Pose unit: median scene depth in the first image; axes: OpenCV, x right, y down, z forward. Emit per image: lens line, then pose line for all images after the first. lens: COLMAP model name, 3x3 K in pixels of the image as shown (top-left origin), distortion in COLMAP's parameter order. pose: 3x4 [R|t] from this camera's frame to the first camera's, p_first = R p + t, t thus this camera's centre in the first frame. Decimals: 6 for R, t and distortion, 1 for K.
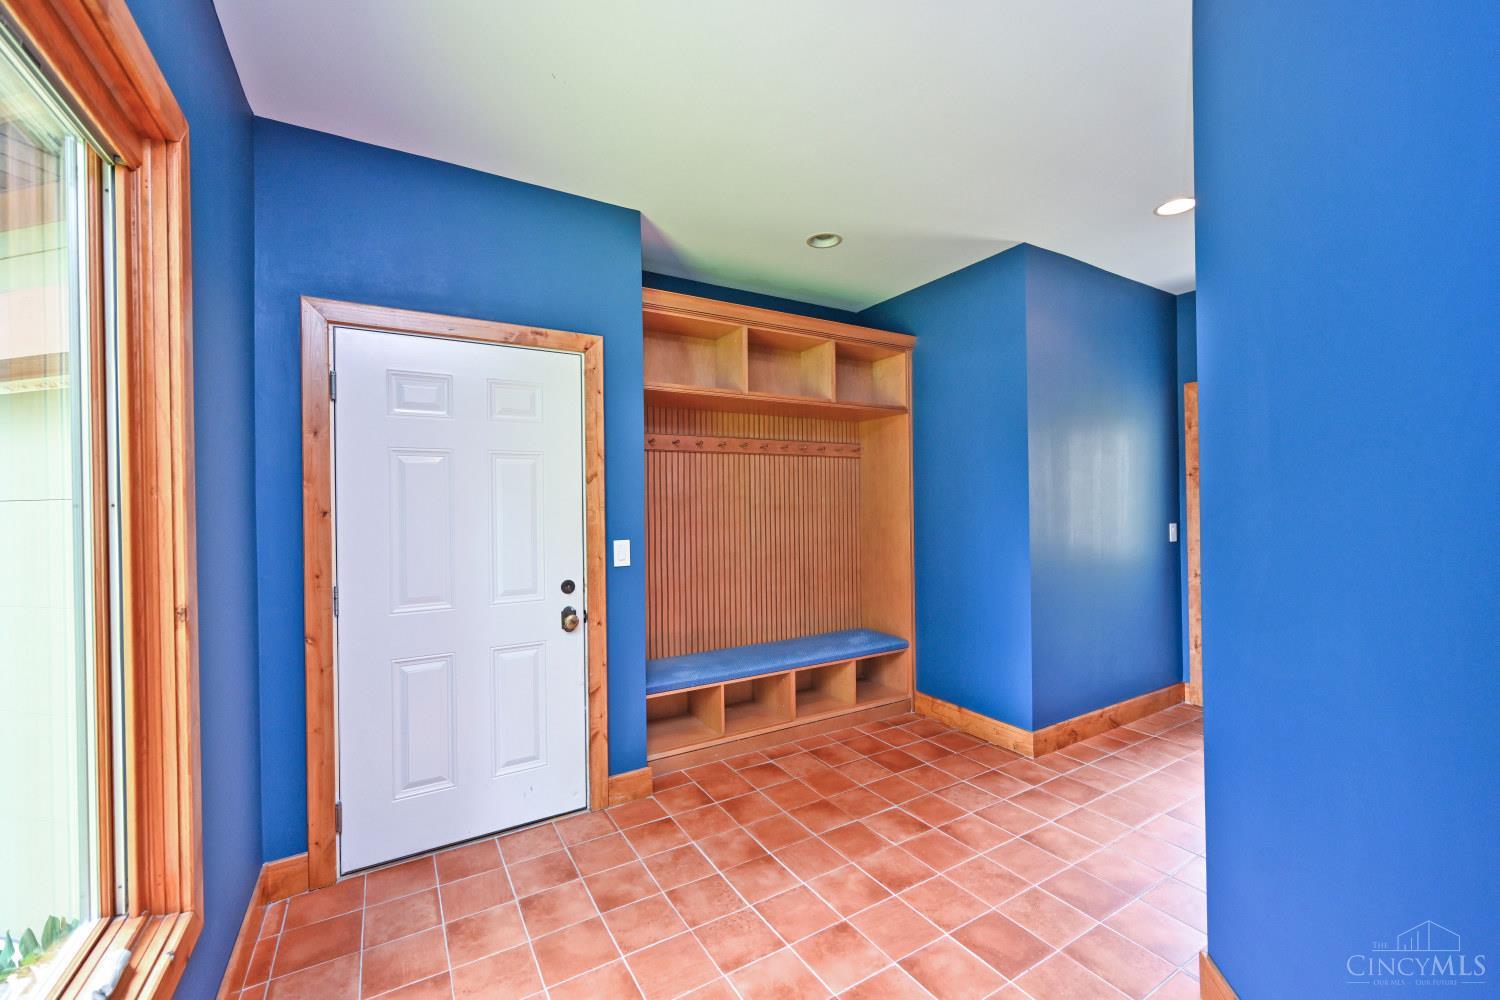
lens RADIAL K [[594.4, 0, 750.0], [0, 594.4, 500.0], [0, 0, 1]] dist [-0.000939, -0.000034]
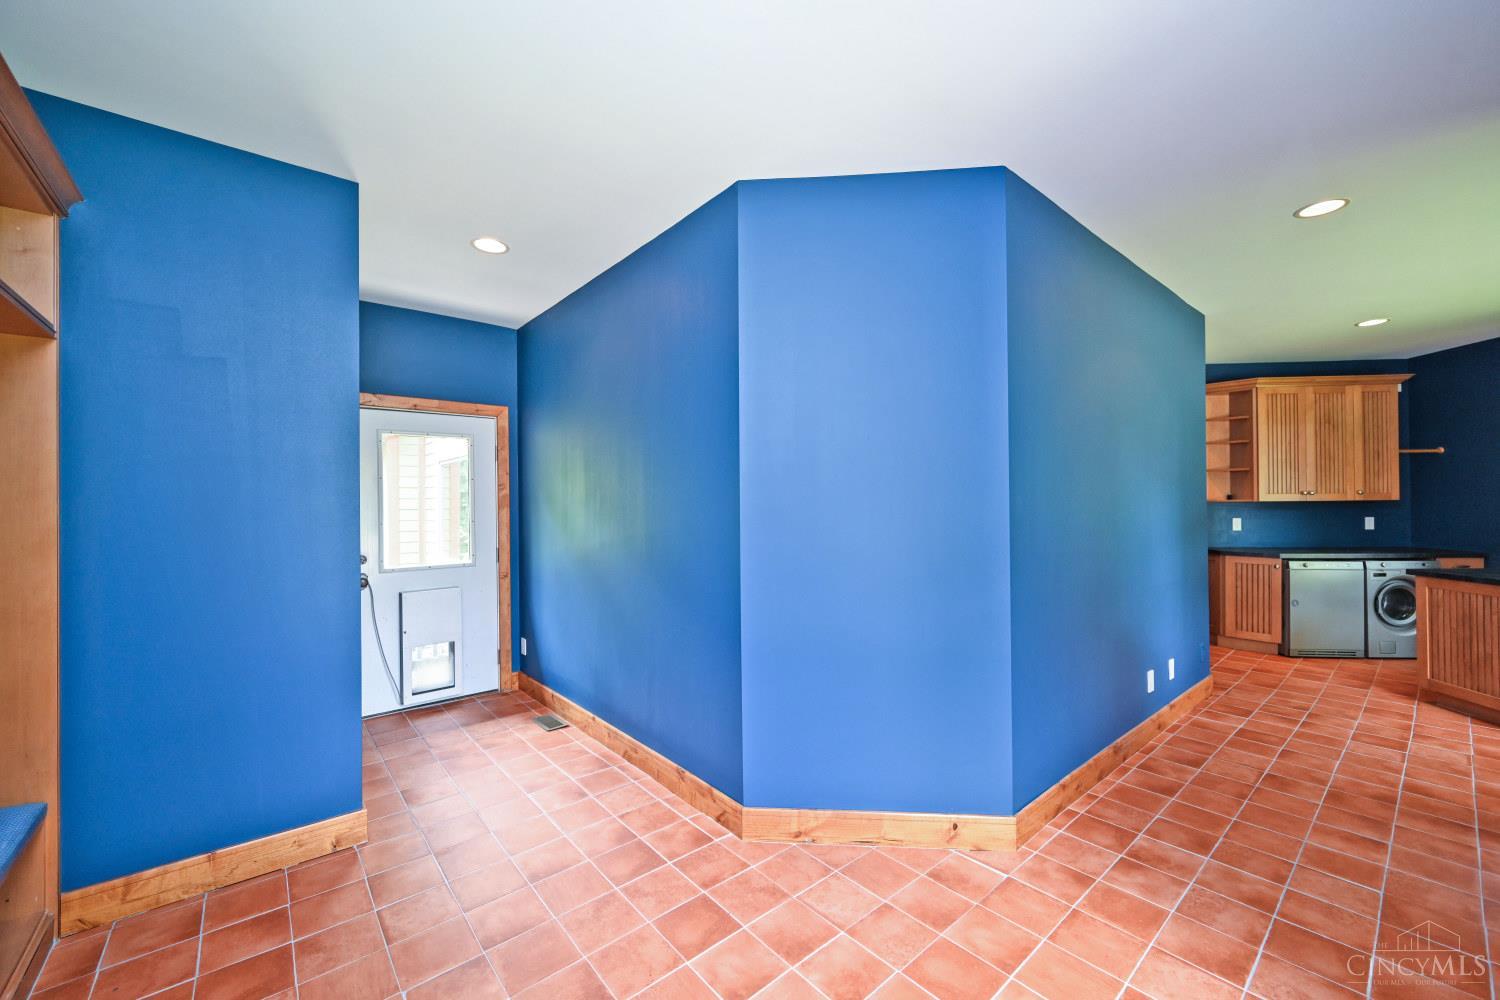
lens RADIAL K [[594.4, 0, 750.0], [0, 594.4, 500.0], [0, 0, 1]] dist [-0.000939, -0.000034]
pose [[-0.157857, 0.018316, 0.987292, -0.431890], [0.007589, 0.999821, -0.017335, 0.007766], [-0.987433, 0.004756, -0.157968, 0.717009]]
